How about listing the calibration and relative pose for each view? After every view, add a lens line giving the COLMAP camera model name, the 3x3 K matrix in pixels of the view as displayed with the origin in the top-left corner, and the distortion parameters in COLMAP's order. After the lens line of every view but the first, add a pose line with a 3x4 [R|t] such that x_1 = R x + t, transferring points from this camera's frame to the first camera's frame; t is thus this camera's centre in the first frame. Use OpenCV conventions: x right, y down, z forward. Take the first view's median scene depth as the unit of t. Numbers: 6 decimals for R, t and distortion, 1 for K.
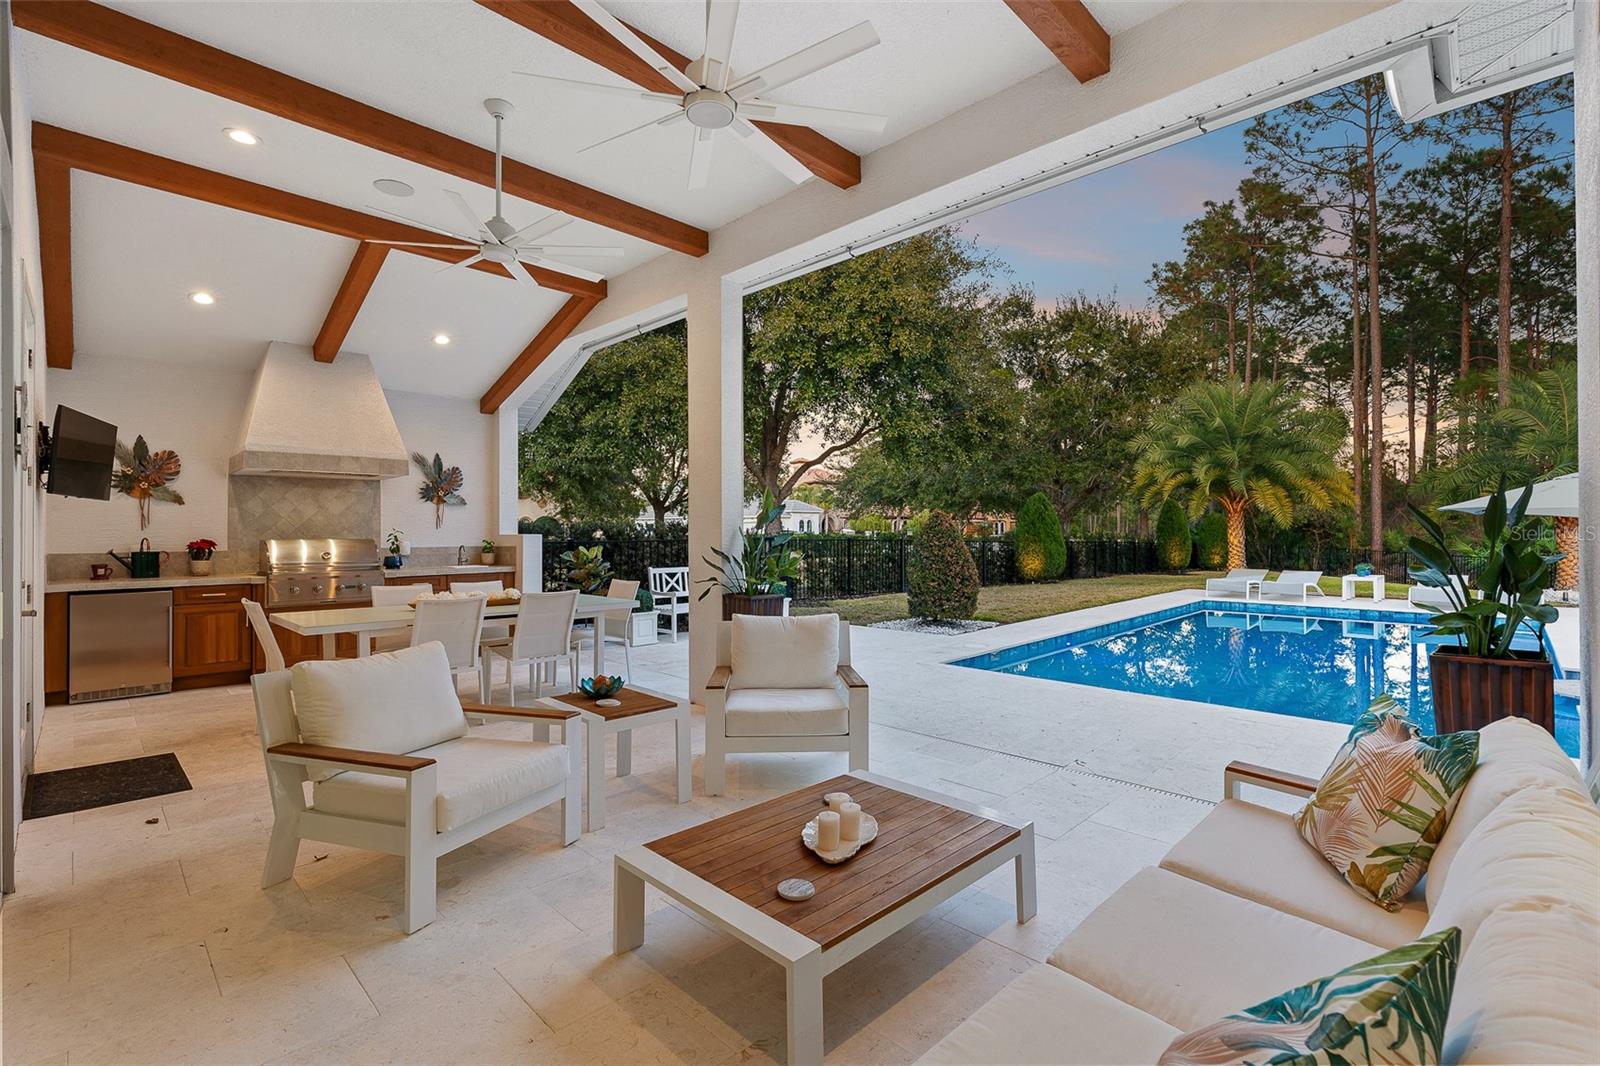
lens RADIAL K [[716.7, 0, 803.5], [0, 716.7, 528.3], [0, 0, 1]] dist [-0.008855, 0.002573]
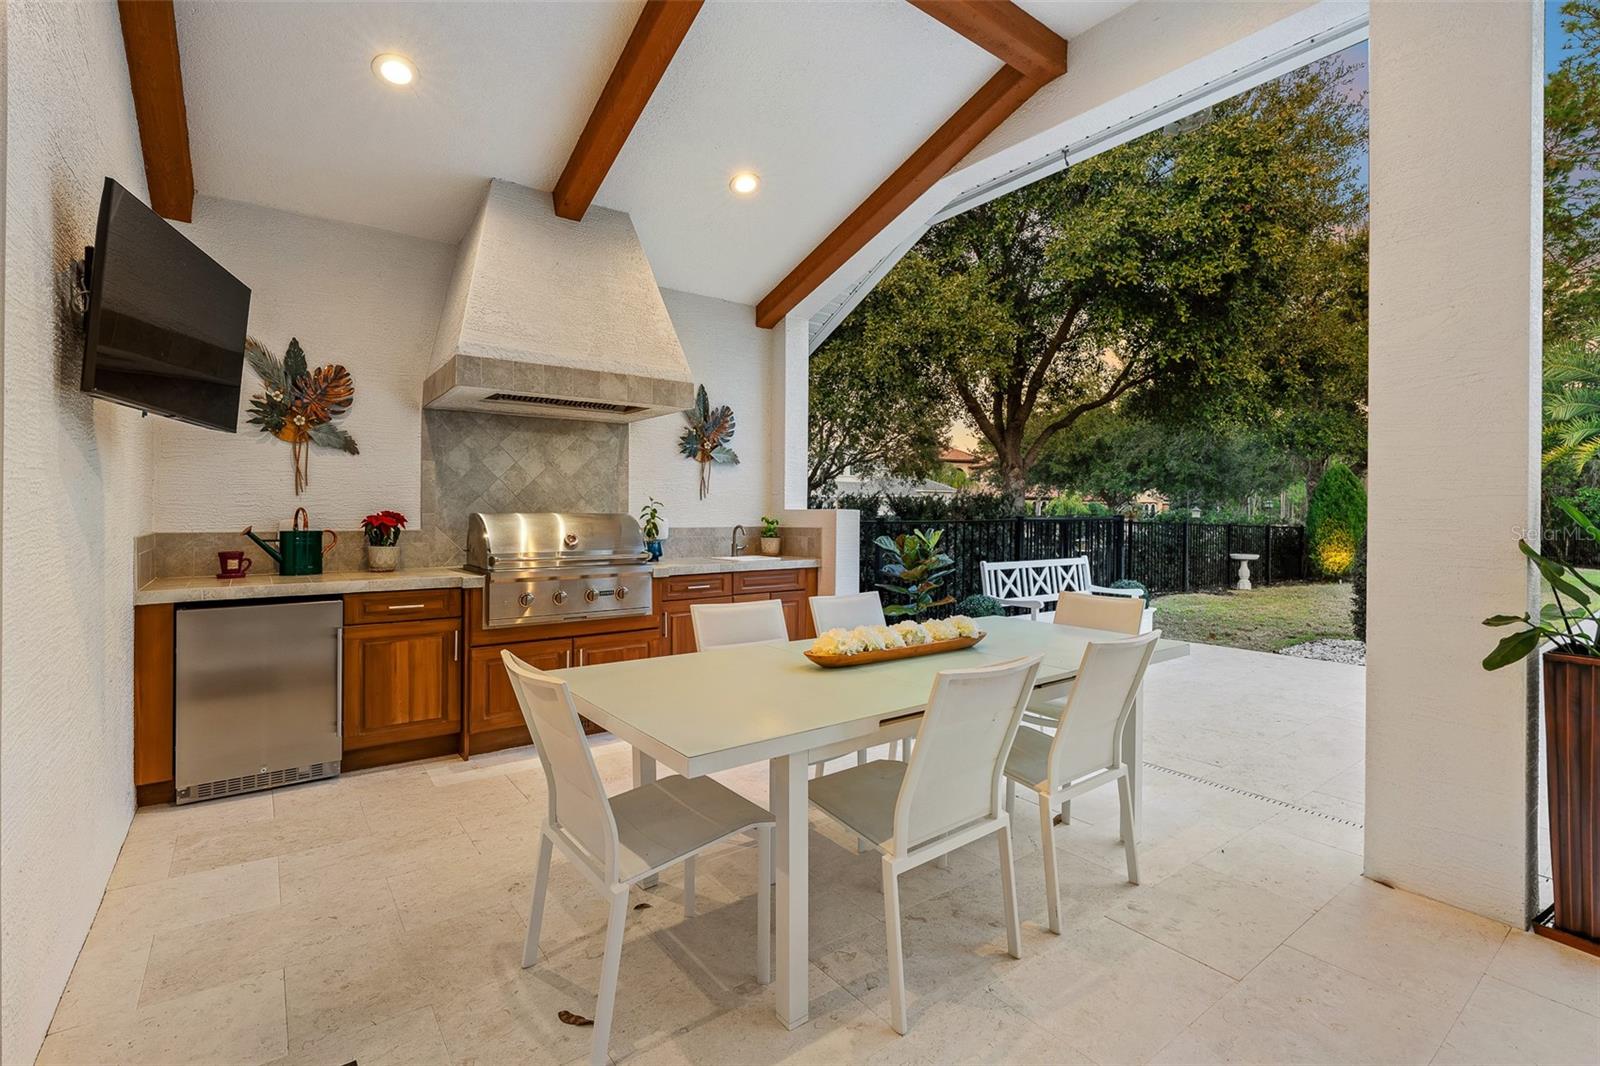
lens RADIAL K [[716.7, 0, 801.6], [0, 716.7, 514.0], [0, 0, 1]] dist [-0.008855, 0.002573]
pose [[0.989560, 0.010187, -0.143763, -0.319080], [-0.009141, 0.999927, 0.007939, 0.007509], [0.143833, -0.006542, 0.989580, 0.353560]]
